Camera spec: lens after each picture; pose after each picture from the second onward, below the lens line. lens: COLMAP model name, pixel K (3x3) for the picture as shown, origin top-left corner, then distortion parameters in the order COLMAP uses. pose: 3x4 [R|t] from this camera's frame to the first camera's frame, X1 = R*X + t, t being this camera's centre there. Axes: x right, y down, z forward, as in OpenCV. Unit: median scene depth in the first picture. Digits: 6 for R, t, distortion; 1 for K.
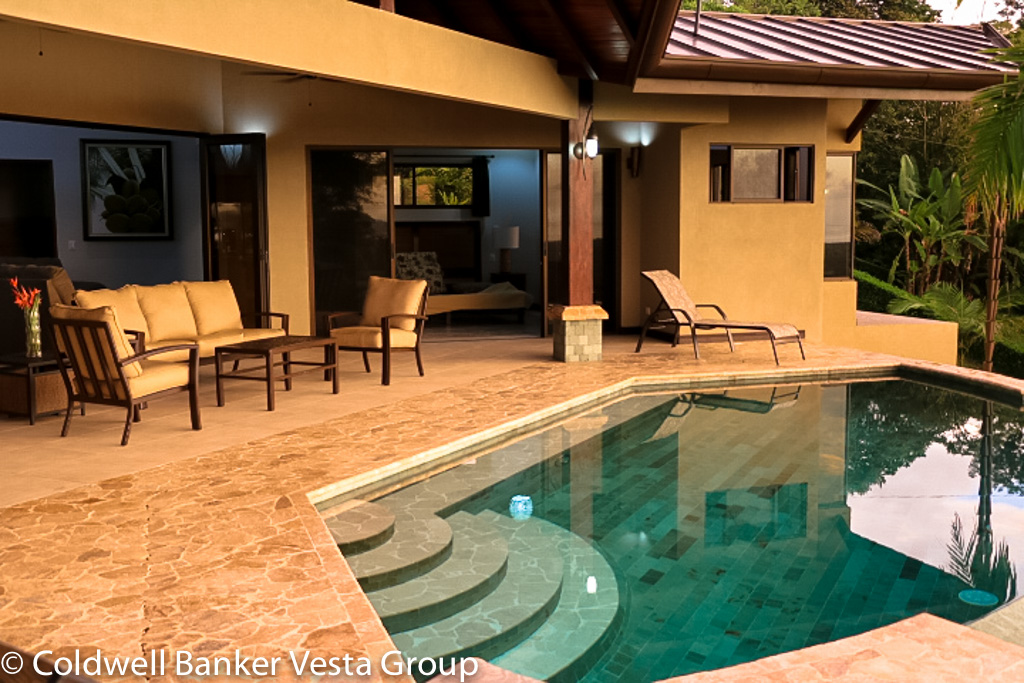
lens RADIAL K [[1182.1, 0, 512.0], [0, 1182.1, 341.5], [0, 0, 1]] dist [0.012842, 0.026329]
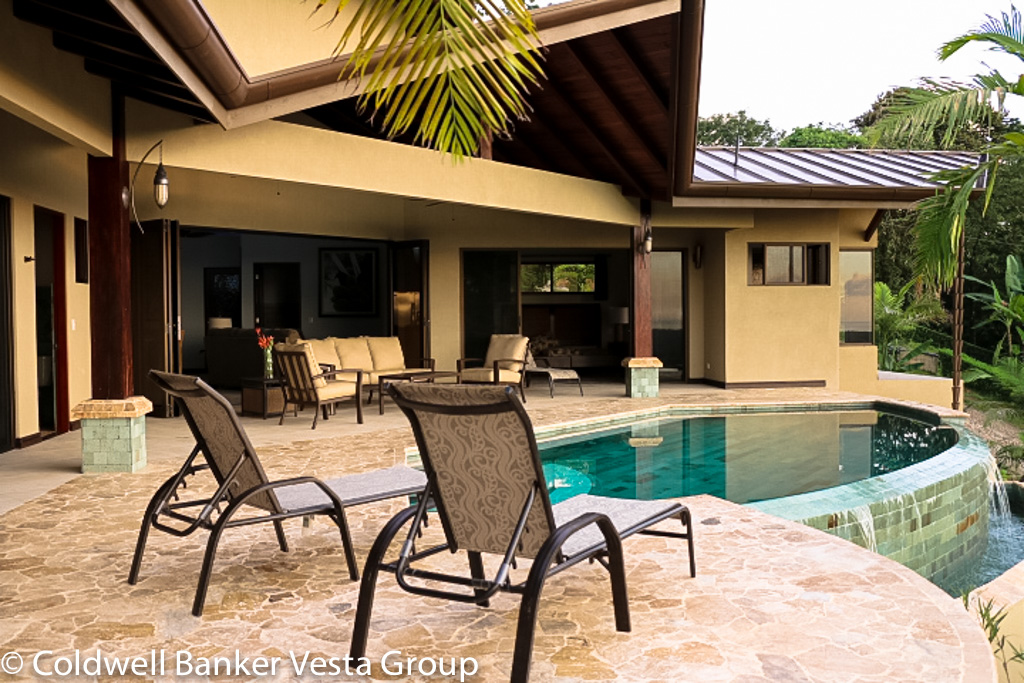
lens RADIAL K [[1024.8, 0, 512.0], [0, 1024.8, 341.5], [0, 0, 1]] dist [-0.055507, 0.006772]
pose [[0.981477, 0.001616, -0.191573, 0.137690], [-0.017073, 0.996724, -0.079061, 0.049319], [0.190818, 0.080867, 0.978289, -0.218322]]
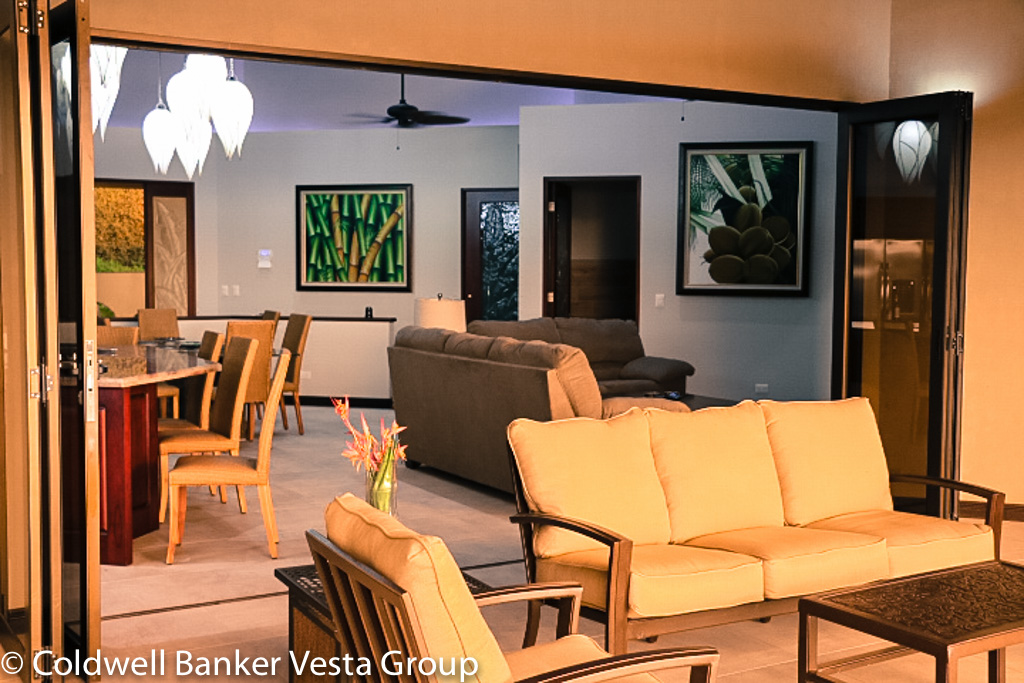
lens RADIAL K [[1182.1, 0, 512.0], [0, 1182.1, 341.5], [0, 0, 1]] dist [0.012842, 0.026329]
pose [[0.842628, 0.047054, -0.536437, -0.100258], [-0.066308, 0.997660, -0.016645, -0.051948], [0.534399, 0.049595, 0.843776, 0.487987]]
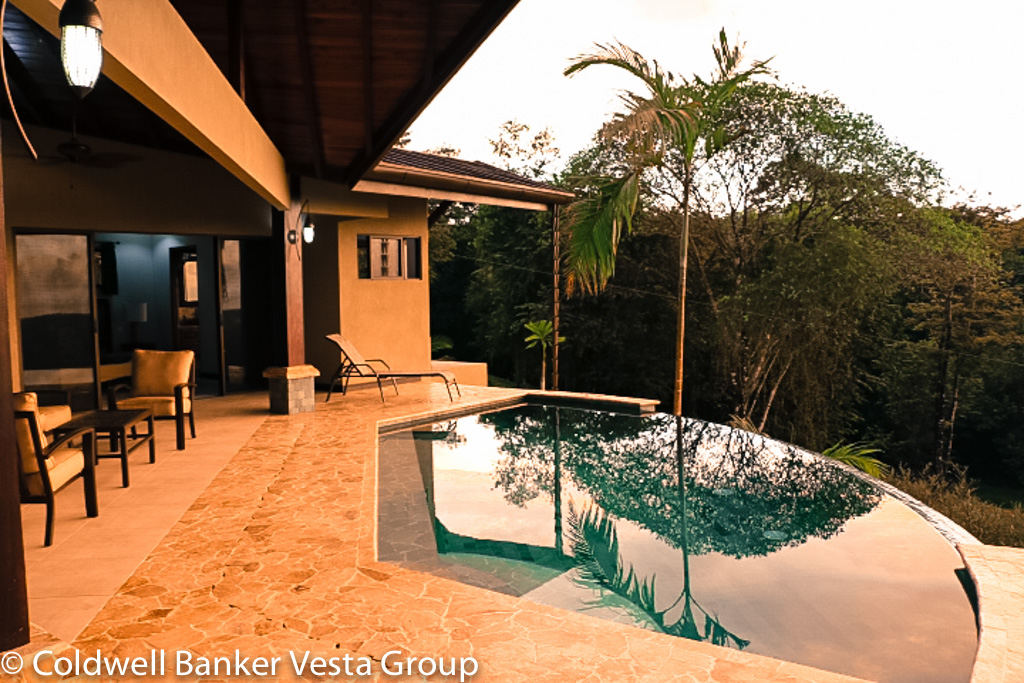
lens RADIAL K [[859.5, 0, 512.0], [0, 859.5, 341.5], [0, 0, 1]] dist [-0.121638, 0.004598]
pose [[0.805114, -0.044215, 0.591470, -0.273115], [0.072950, 0.997028, -0.024768, -0.017756], [-0.588617, 0.063089, 0.805947, 0.180032]]
